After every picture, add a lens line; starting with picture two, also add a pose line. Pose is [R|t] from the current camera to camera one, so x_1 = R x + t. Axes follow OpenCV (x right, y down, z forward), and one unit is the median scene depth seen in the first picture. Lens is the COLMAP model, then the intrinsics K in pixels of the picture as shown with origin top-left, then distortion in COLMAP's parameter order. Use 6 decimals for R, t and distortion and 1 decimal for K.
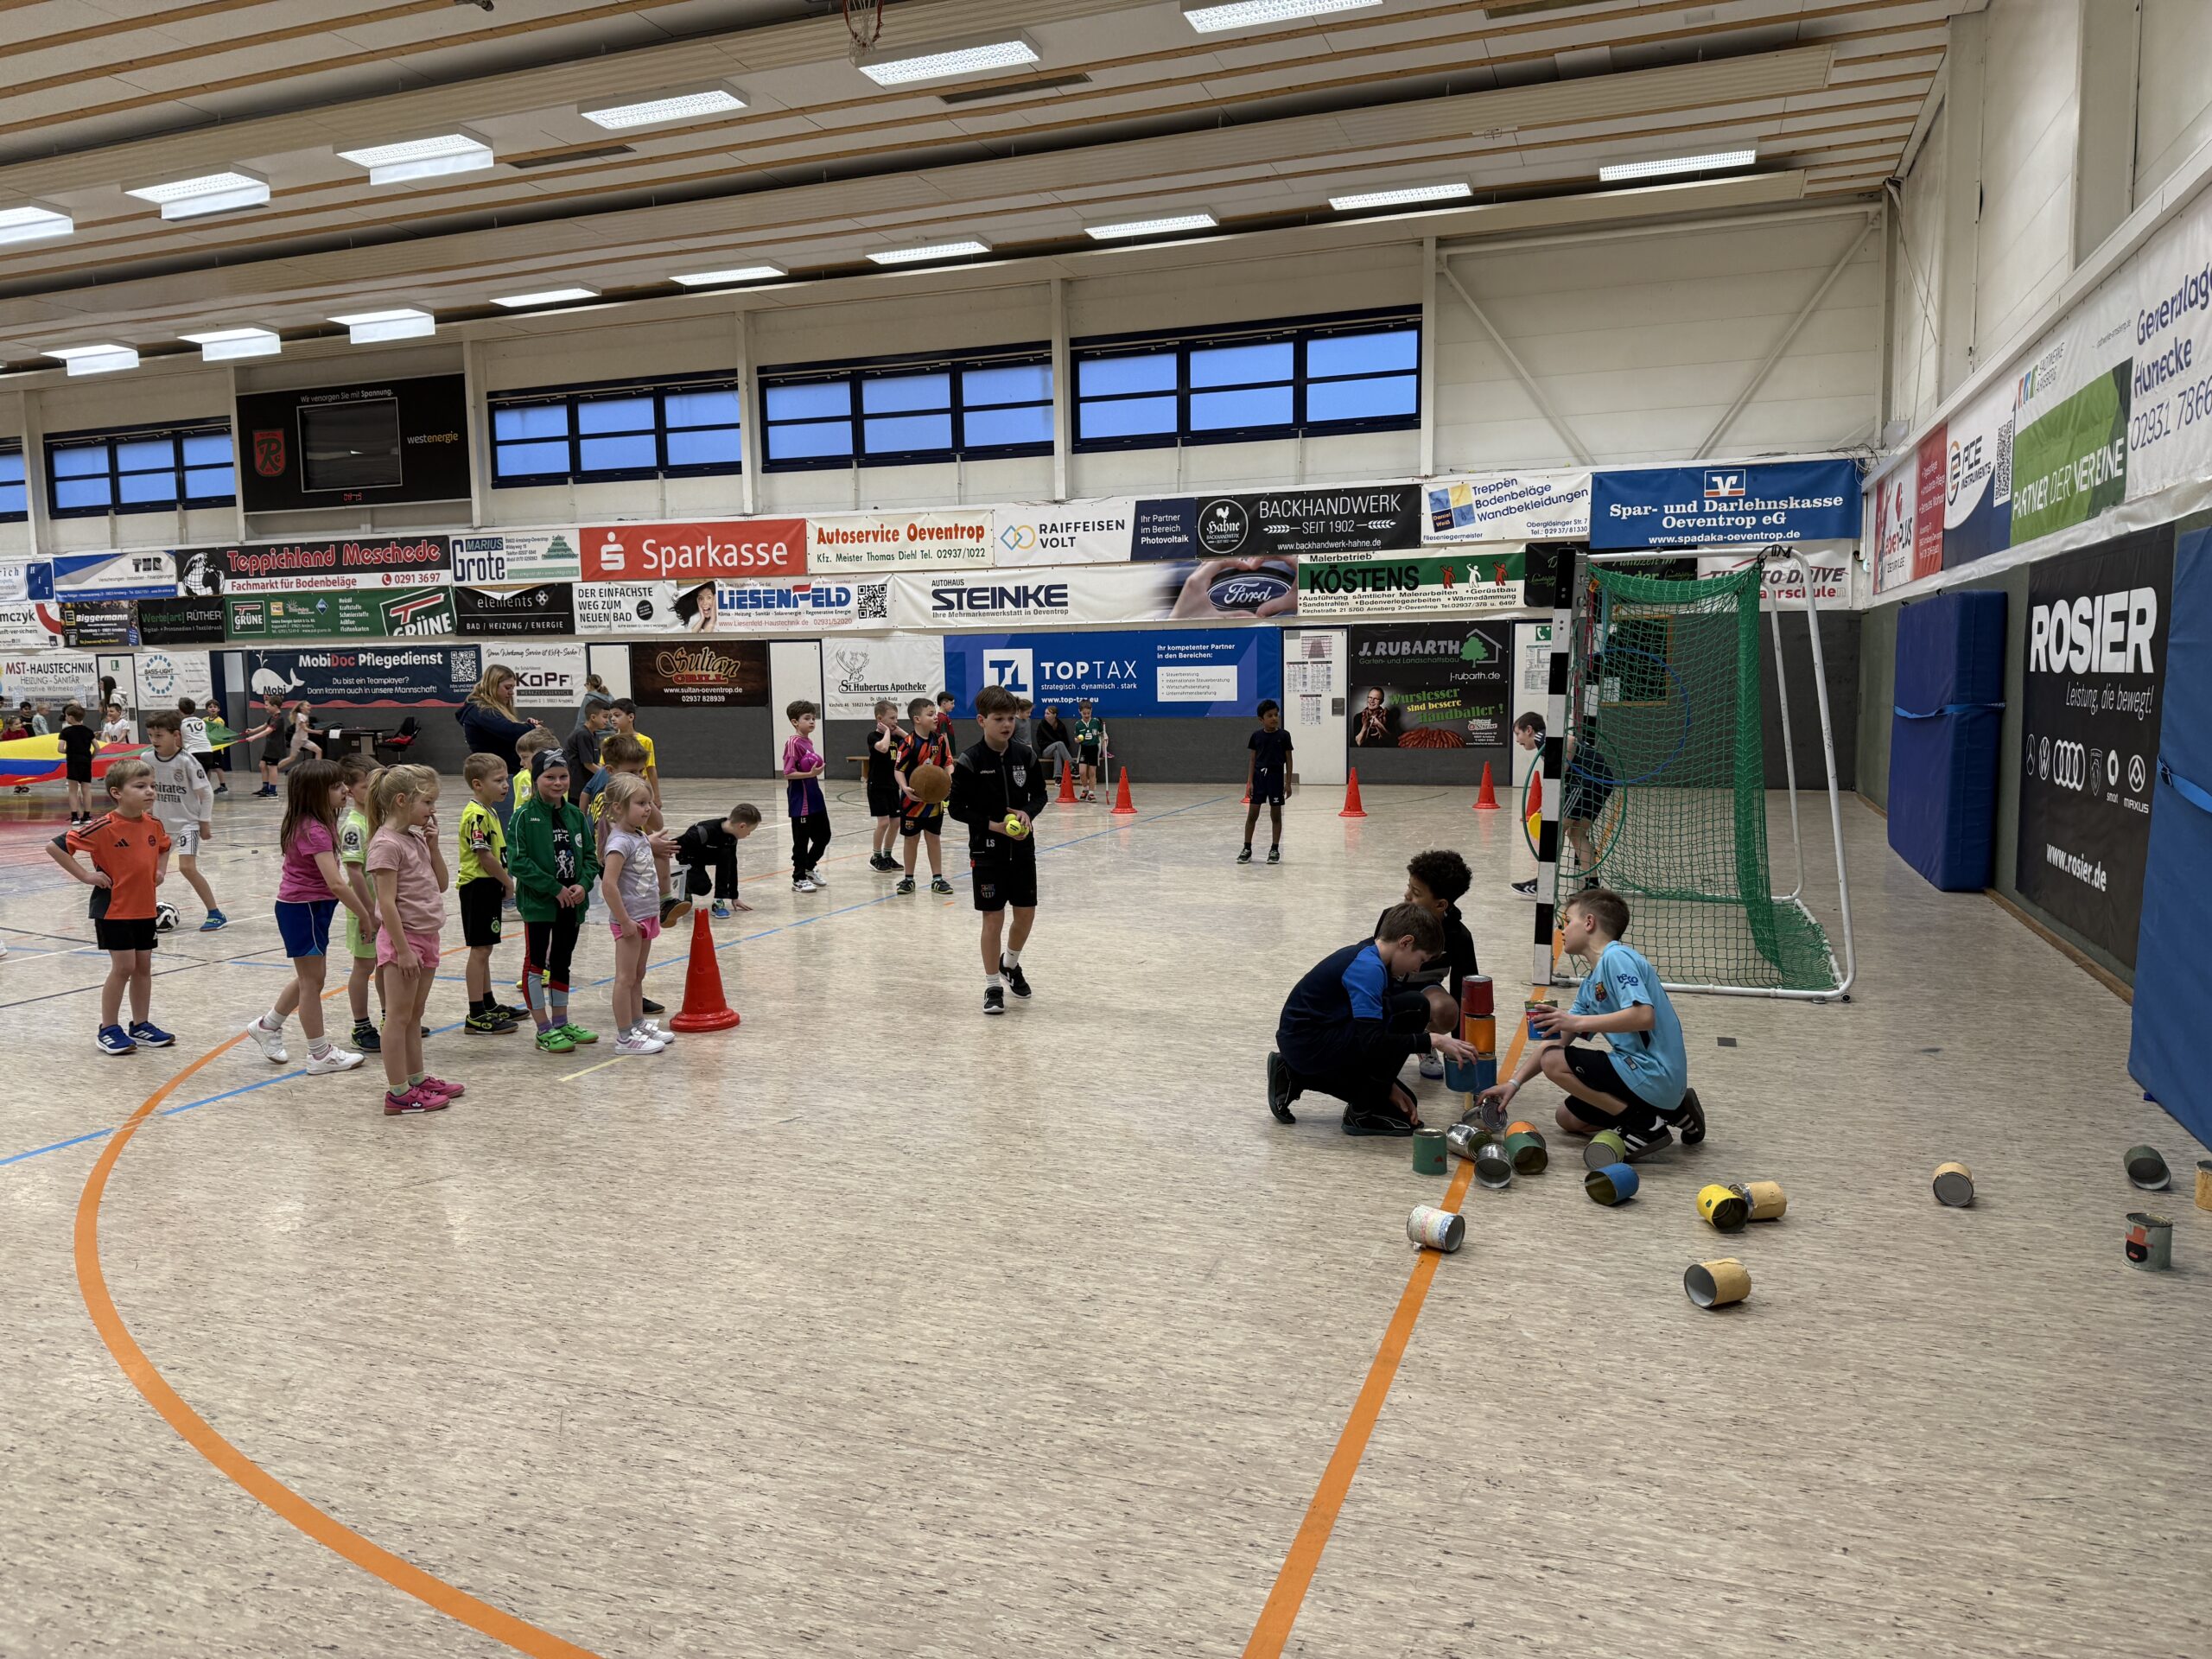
lens RADIAL K [[1577.2, 0, 1306.9], [0, 1577.2, 848.4], [0, 0, 1]] dist [0.026275, -0.025913]
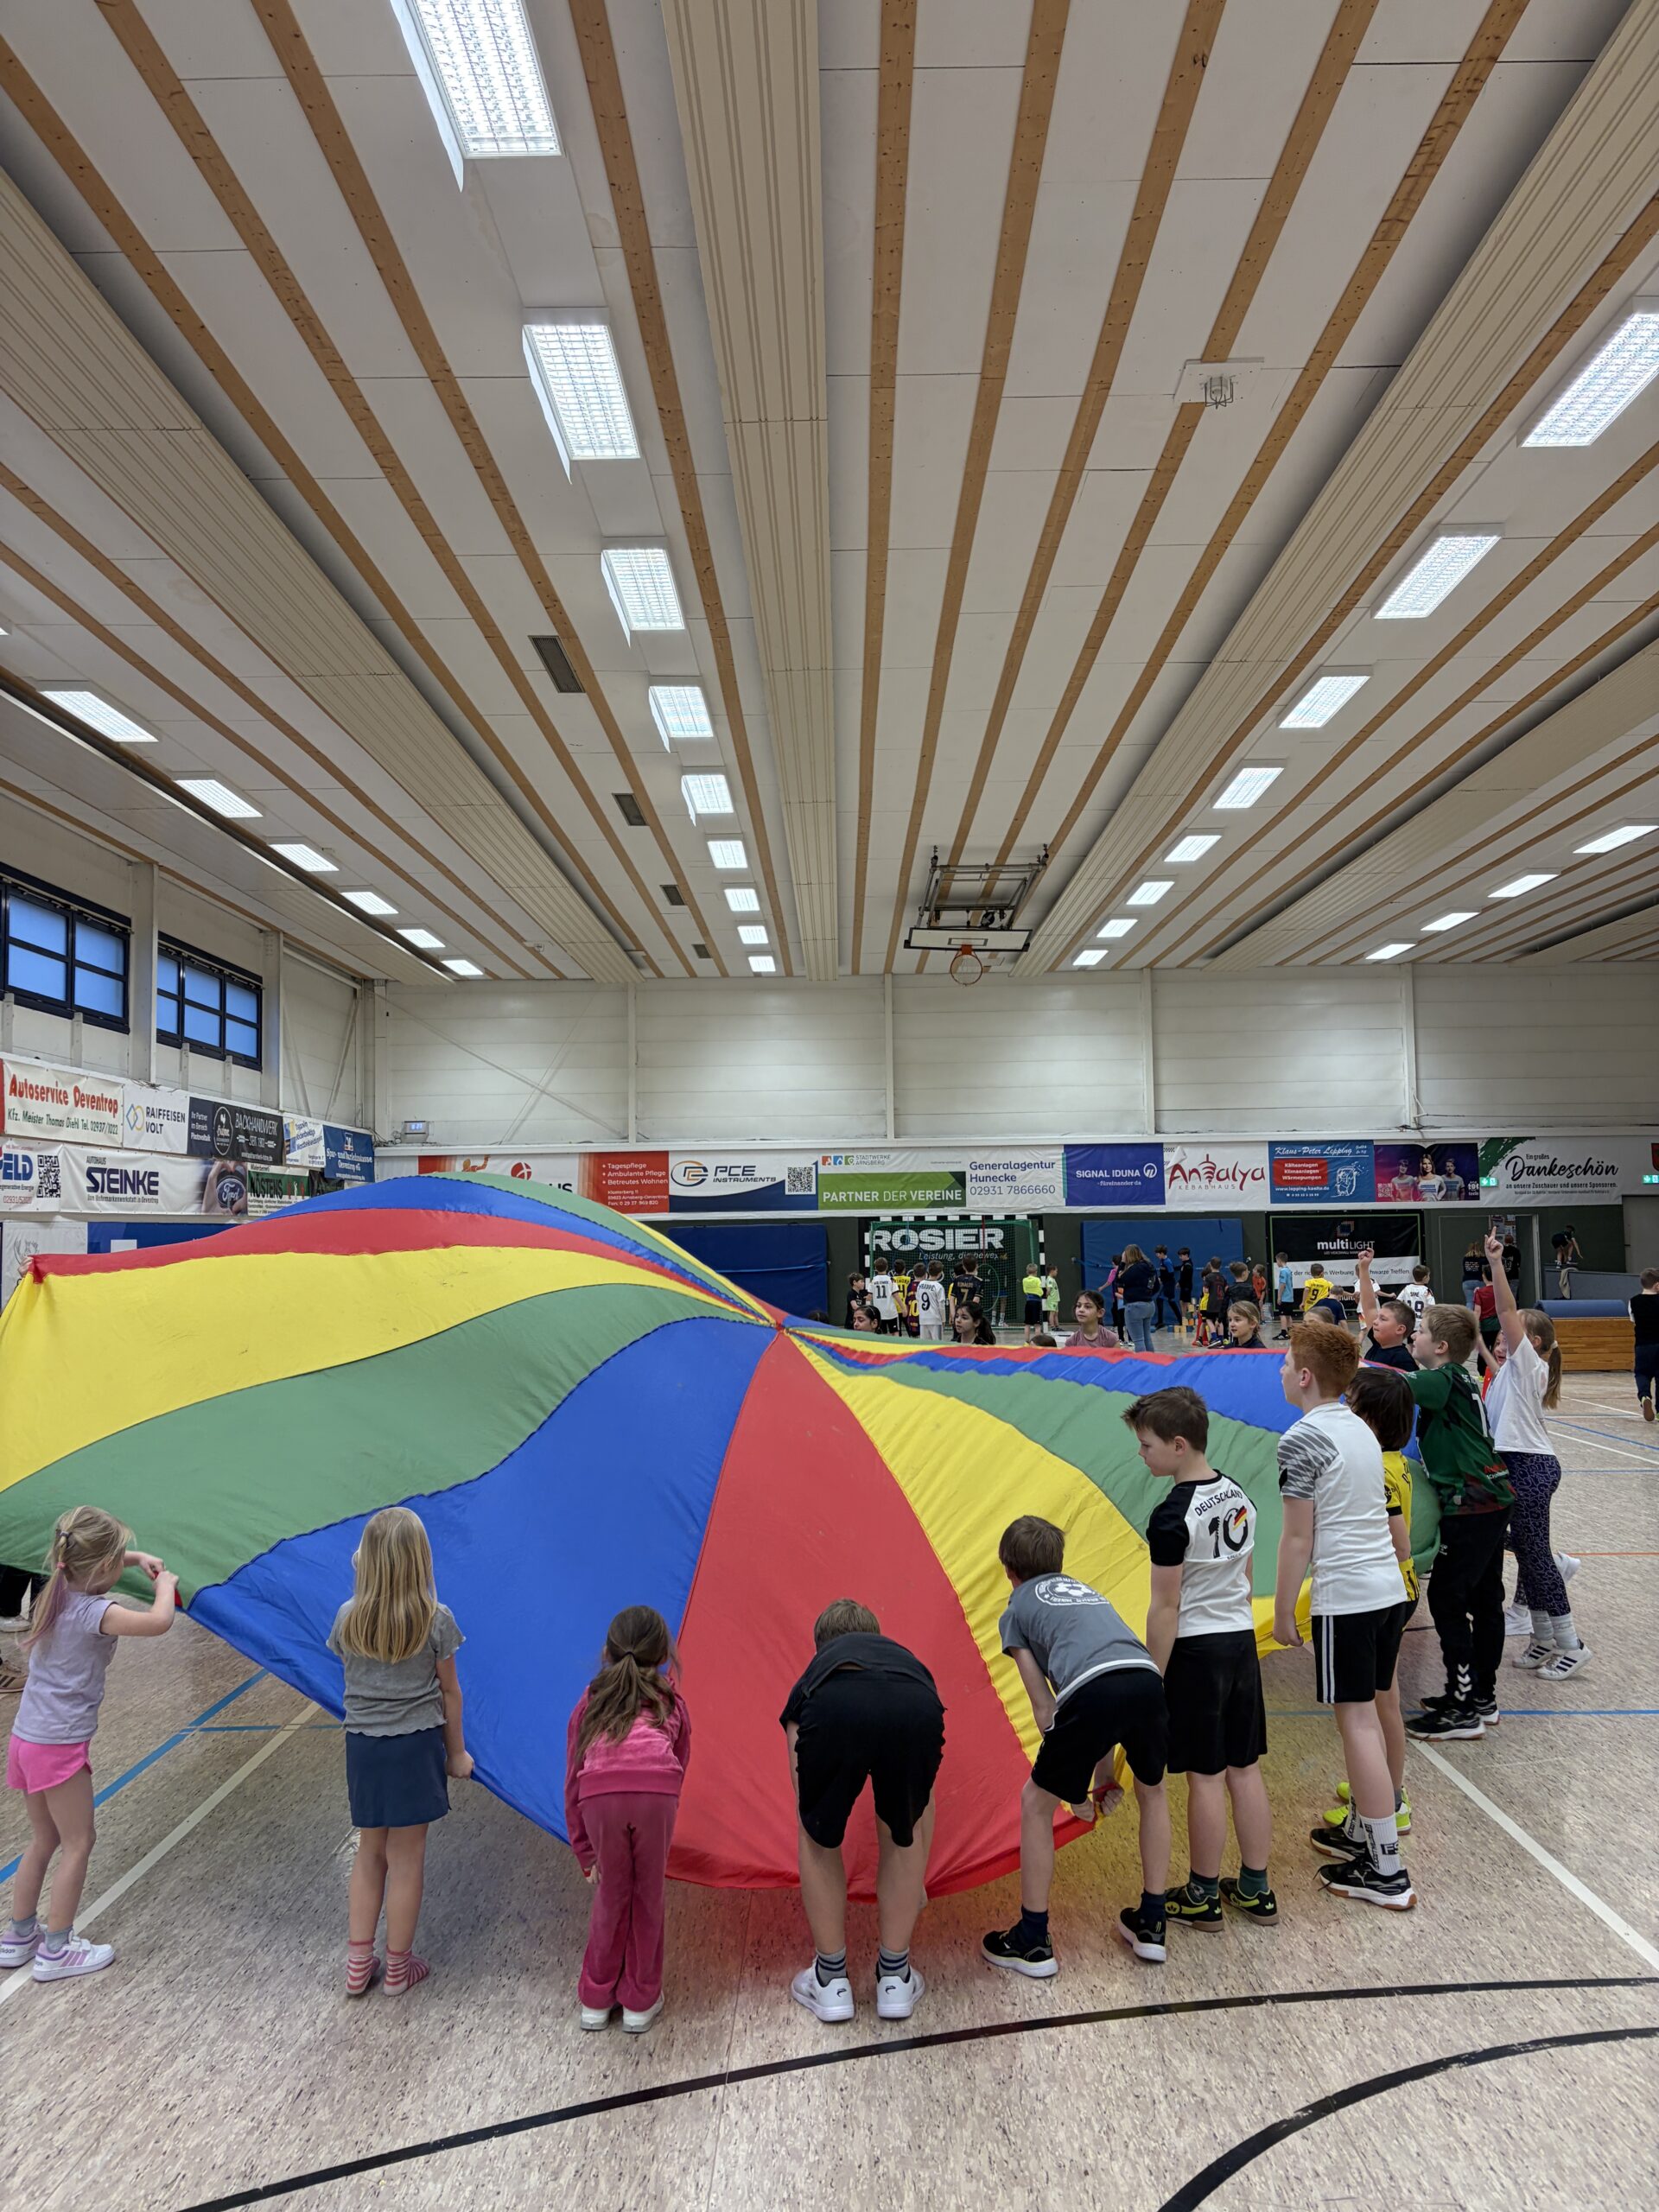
lens RADIAL K [[1668.9, 0, 838.7], [0, 1668.9, 1113.8], [0, 0, 1]] dist [0.061840, -0.066540]
pose [[-0.322780, 0.079342, 0.943143, -1.093263], [0.111207, 0.992757, -0.045457, -0.097260], [-0.939918, 0.090212, -0.329265, 0.830632]]
